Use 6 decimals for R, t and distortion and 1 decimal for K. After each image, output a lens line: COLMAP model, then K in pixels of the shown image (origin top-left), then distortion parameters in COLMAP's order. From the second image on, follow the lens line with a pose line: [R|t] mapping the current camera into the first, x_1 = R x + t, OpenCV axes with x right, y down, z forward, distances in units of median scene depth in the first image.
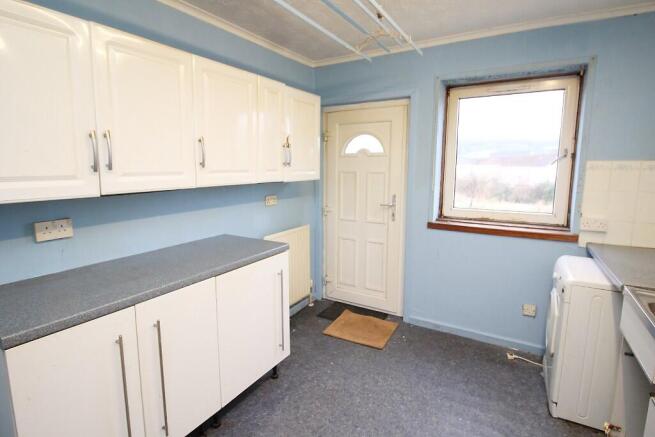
lens RADIAL K [[331.6, 0, 323.5], [0, 331.6, 213.0], [0, 0, 1]] dist [0.001493, -0.000681]
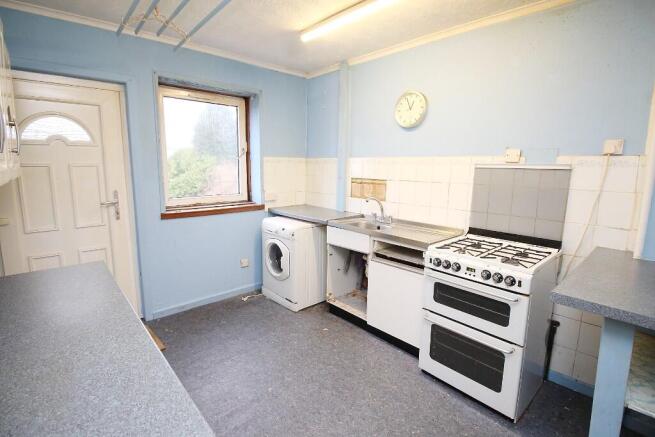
lens RADIAL K [[317.2, 0, 317.0], [0, 317.2, 212.3], [0, 0, 1]] dist [-0.002657, -0.000970]
pose [[0.305360, -0.146526, 0.940896, -0.467354], [0.121244, 0.986031, 0.114206, -0.031099], [-0.944487, 0.079204, 0.318859, 0.238177]]
